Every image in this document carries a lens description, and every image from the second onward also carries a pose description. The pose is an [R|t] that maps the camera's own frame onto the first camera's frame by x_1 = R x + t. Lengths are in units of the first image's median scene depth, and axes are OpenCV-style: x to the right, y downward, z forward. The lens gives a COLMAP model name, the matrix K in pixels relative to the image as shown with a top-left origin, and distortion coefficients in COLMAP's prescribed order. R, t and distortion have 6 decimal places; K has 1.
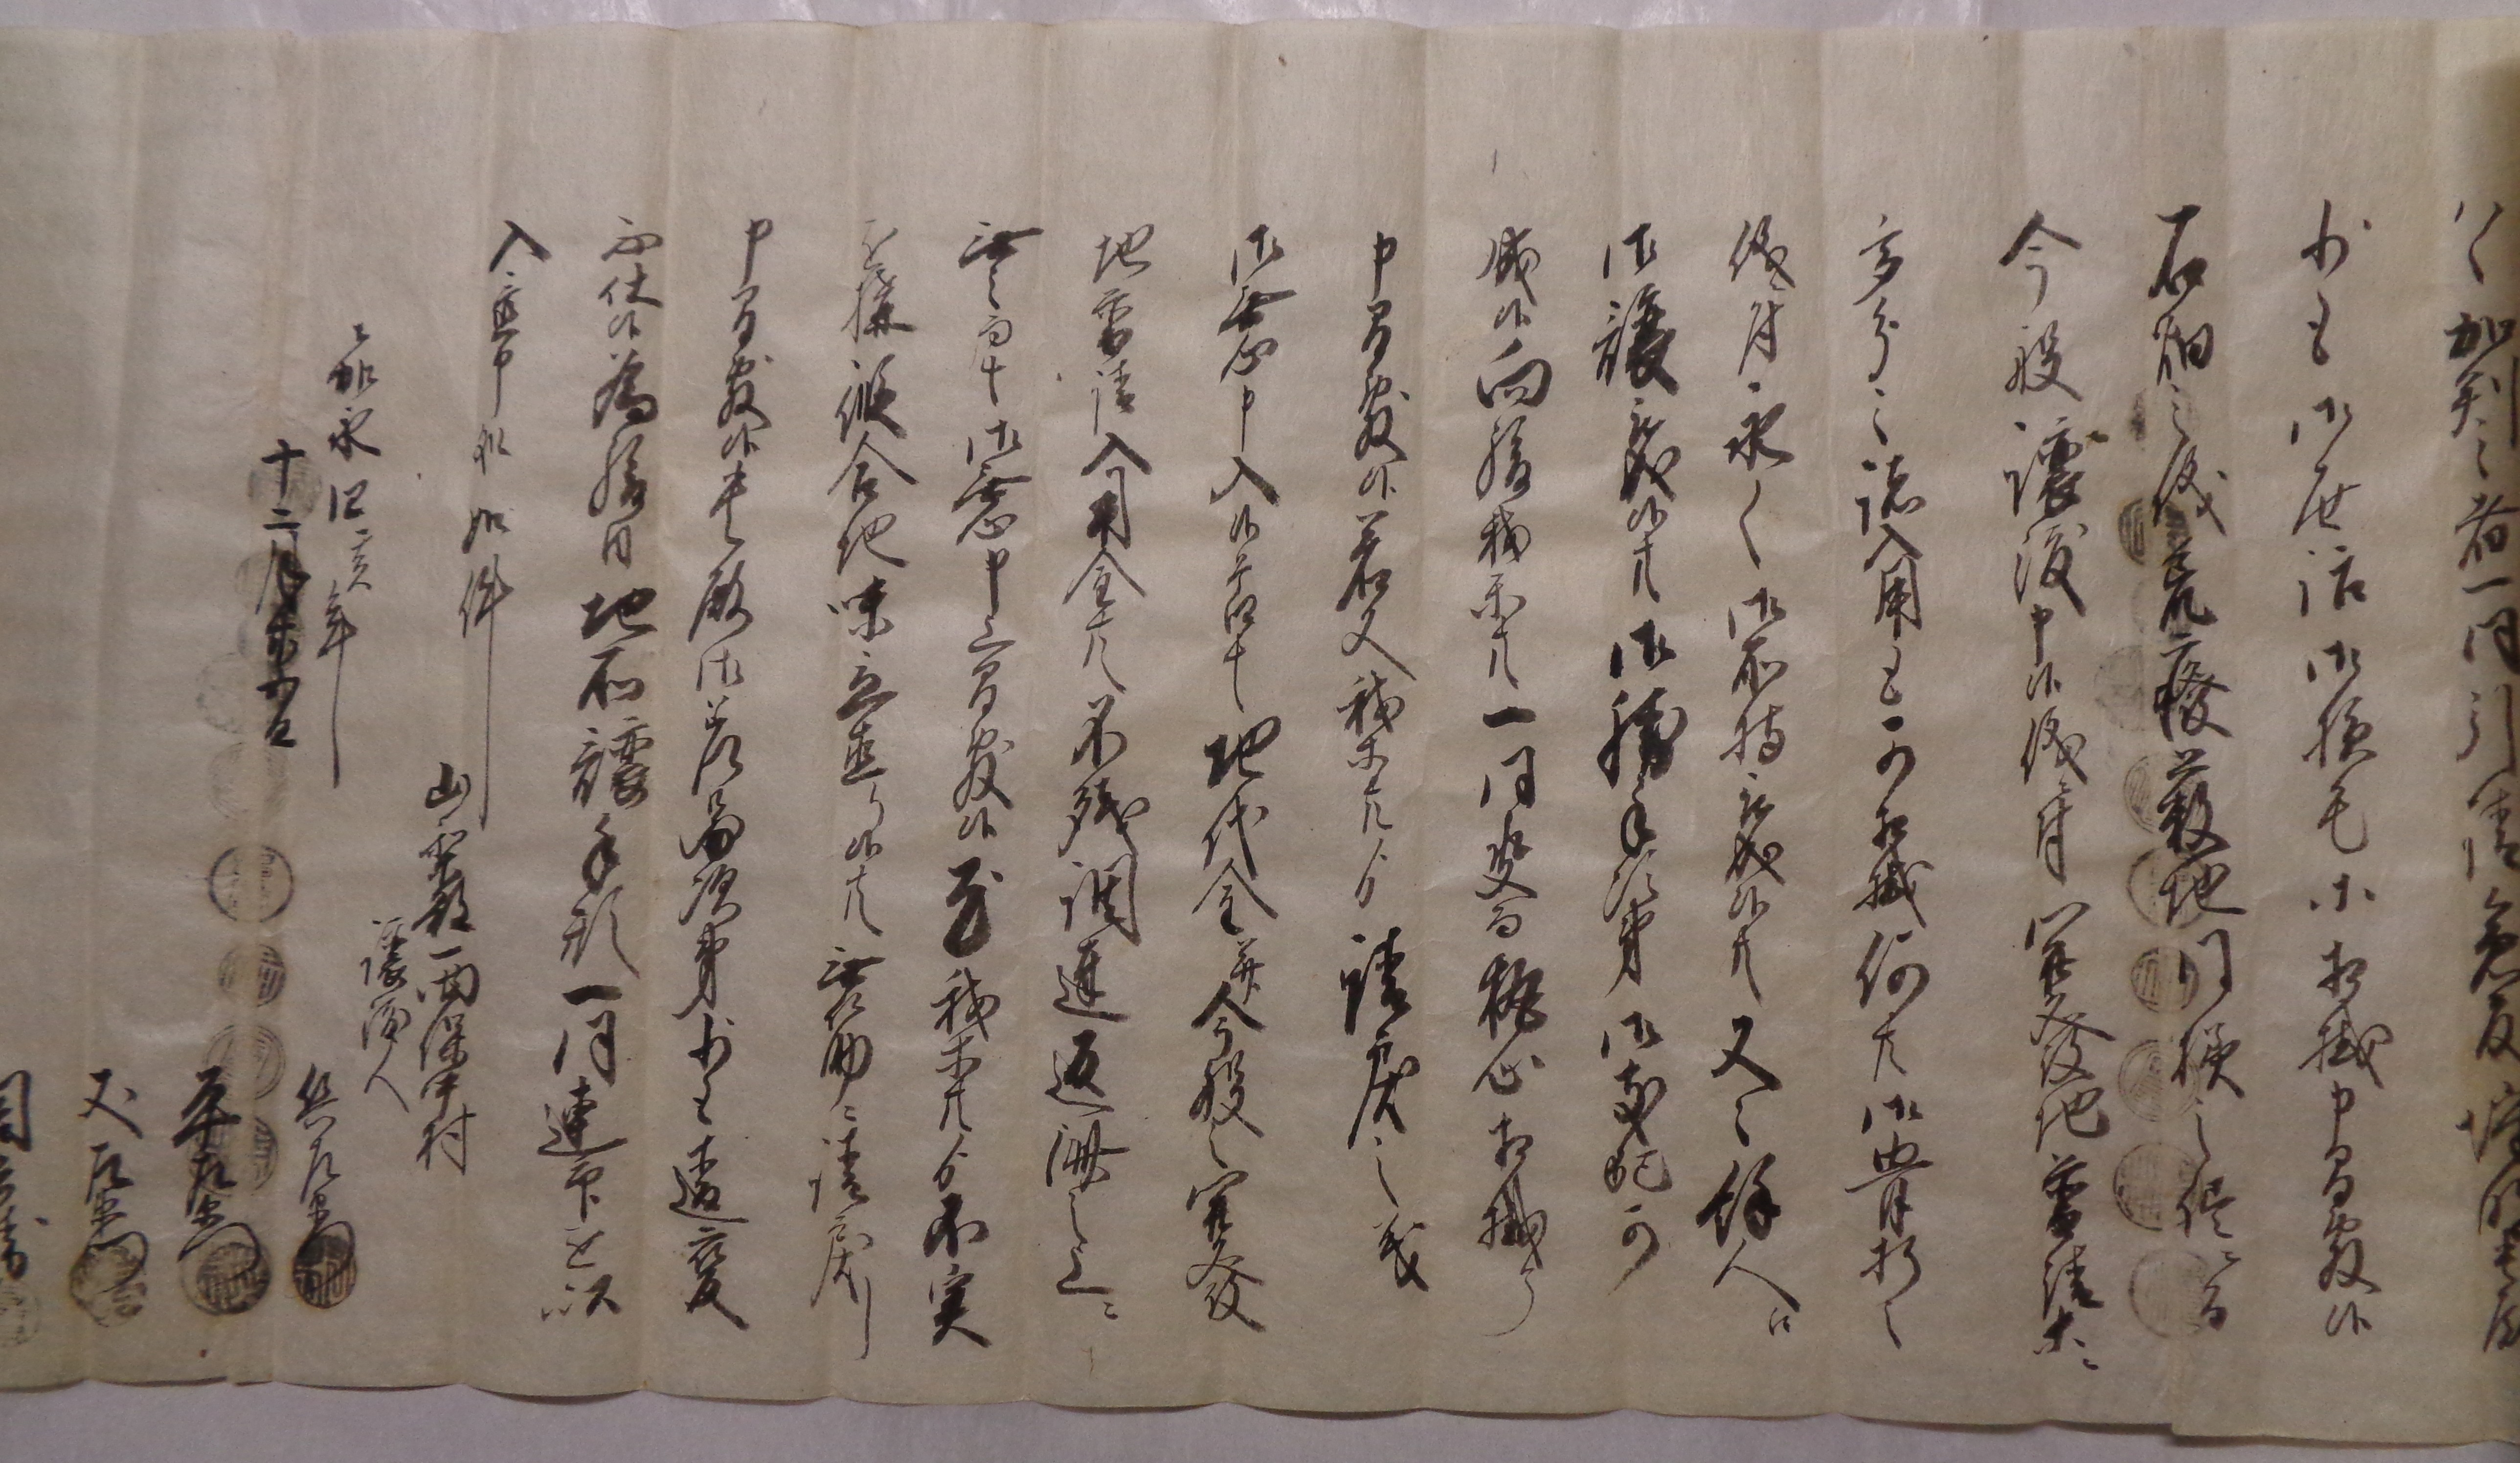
lens RADIAL K [[1313.1, 0, 1263.1], [0, 1313.1, 713.9], [0, 0, 1]] dist [0.004612, 0.009673]
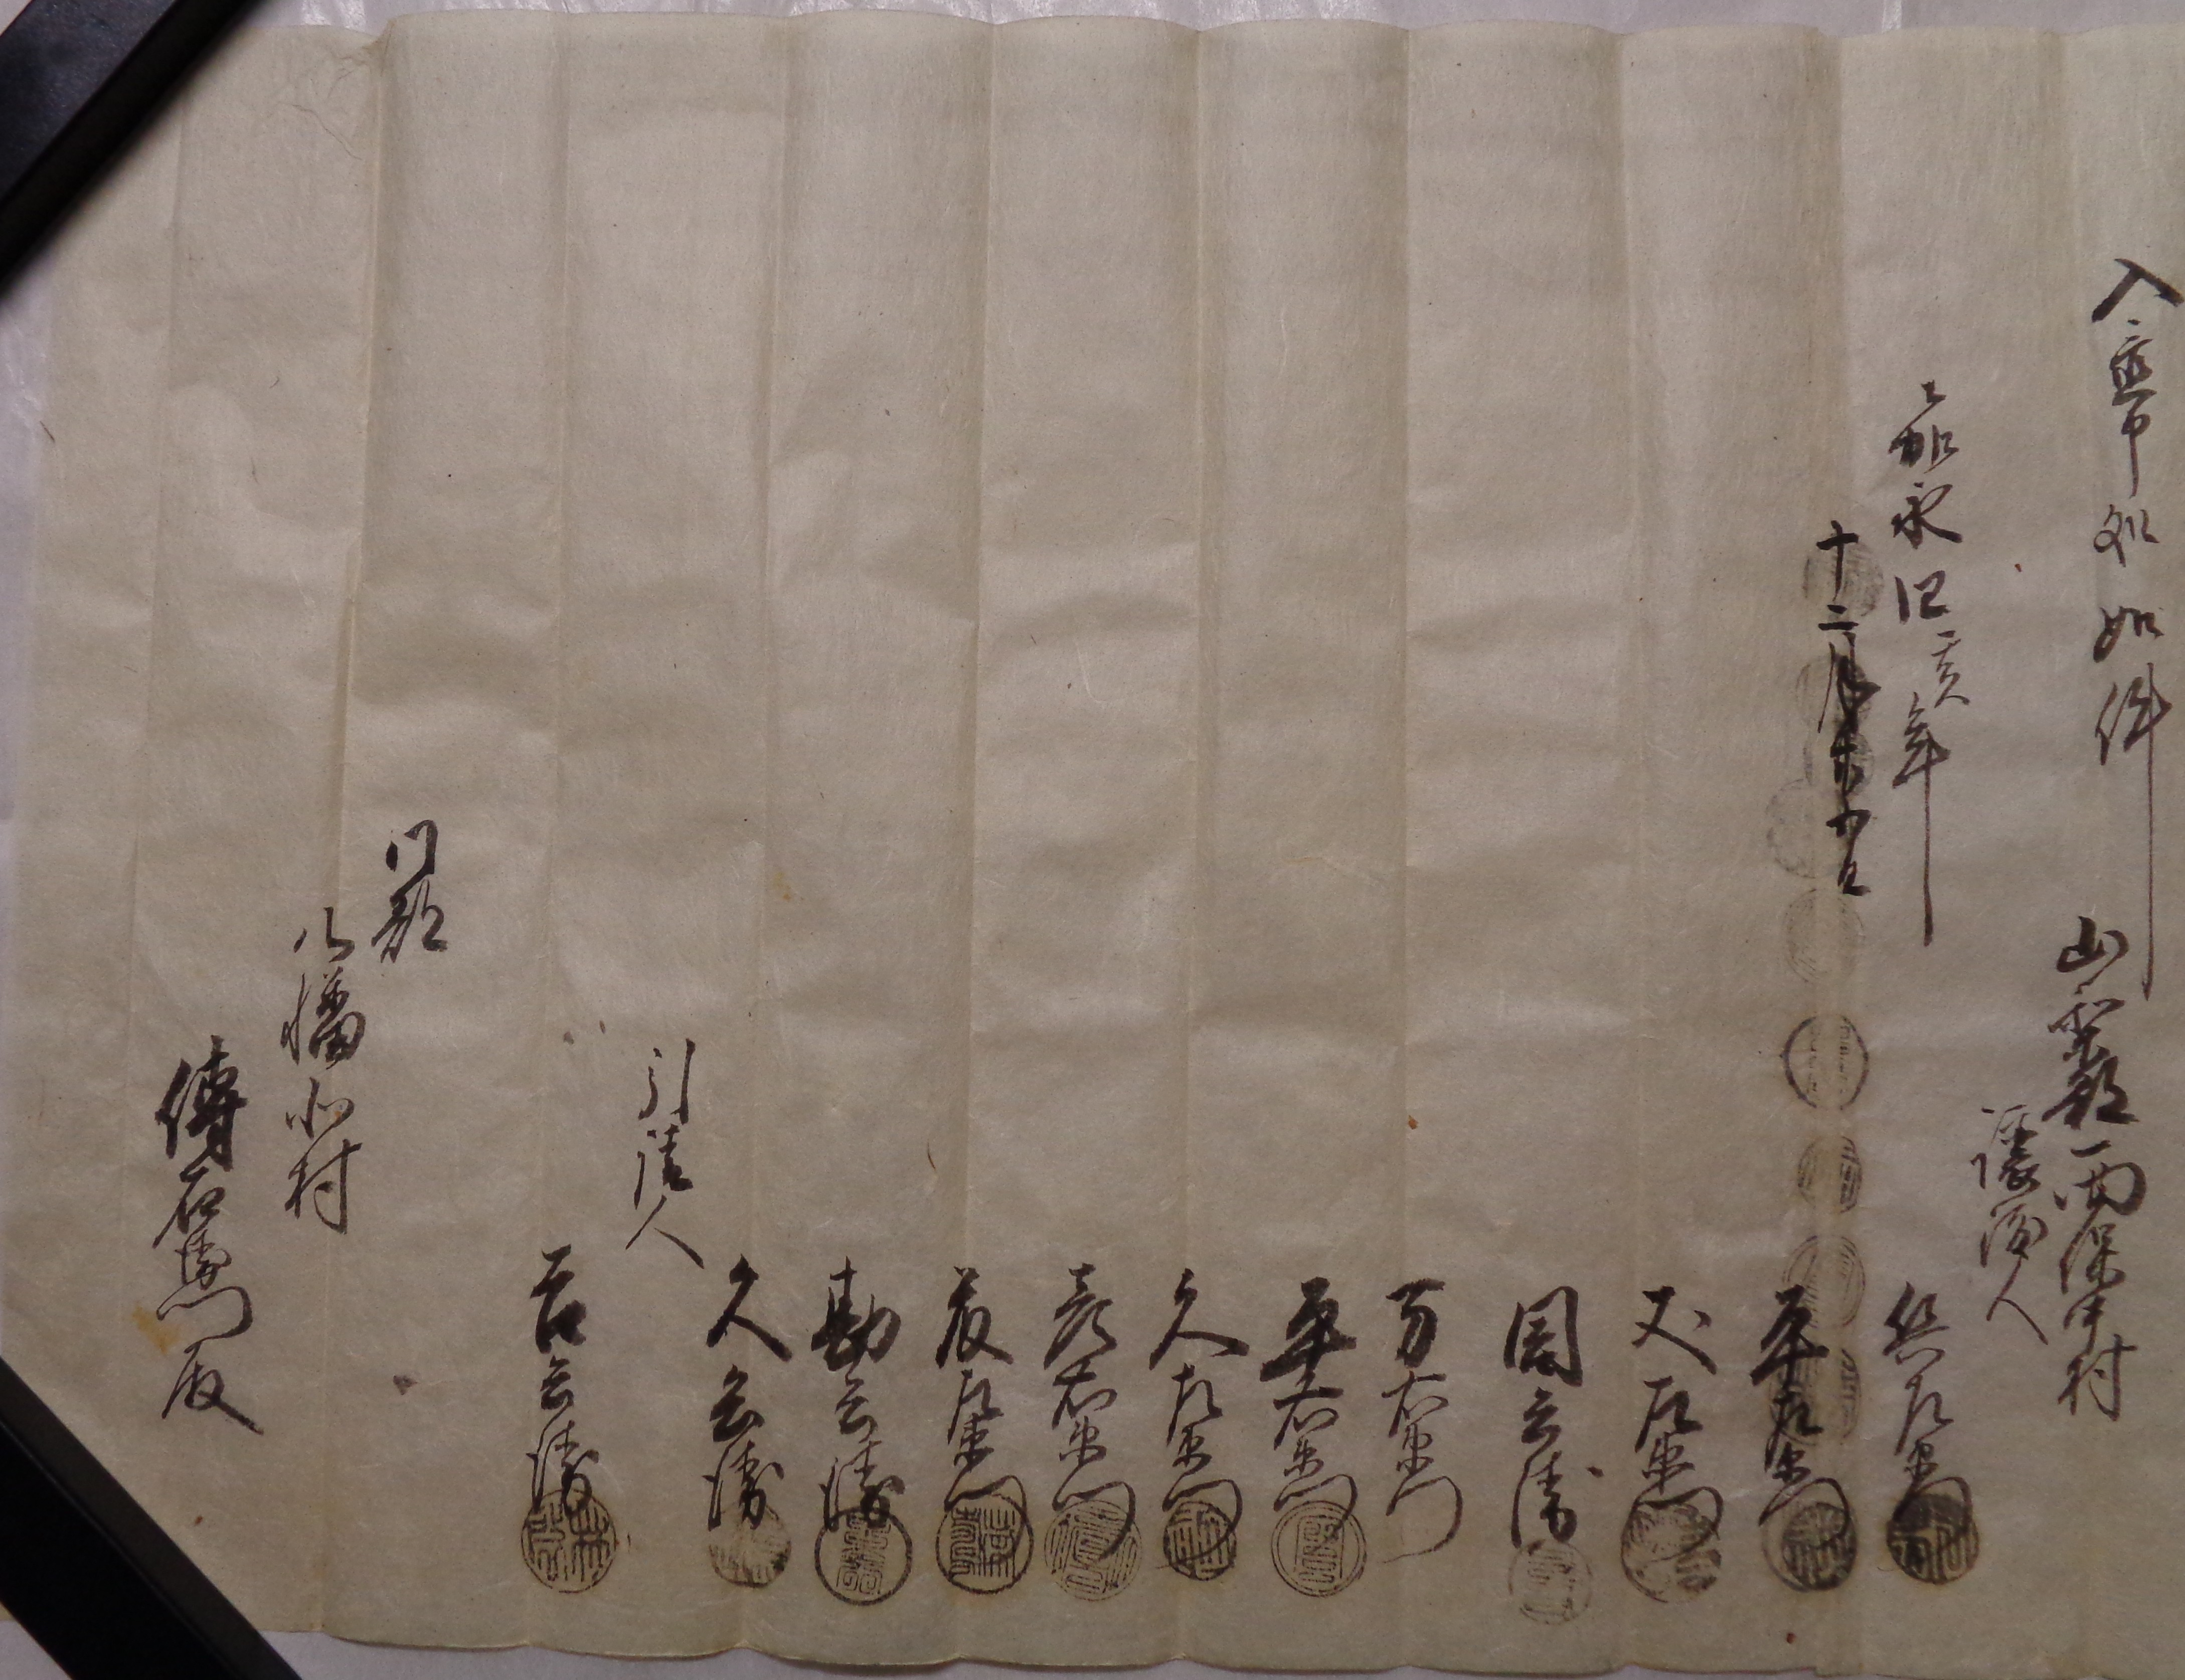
lens RADIAL K [[1566.5, 0, 1091.4], [0, 1566.5, 816.7], [0, 0, 1]] dist [0.014341, -0.011452]
pose [[0.999794, 0.007679, 0.018786, -1.246471], [-0.007419, 0.999876, -0.013876, -0.006777], [-0.018891, 0.013734, 0.999727, 0.032928]]
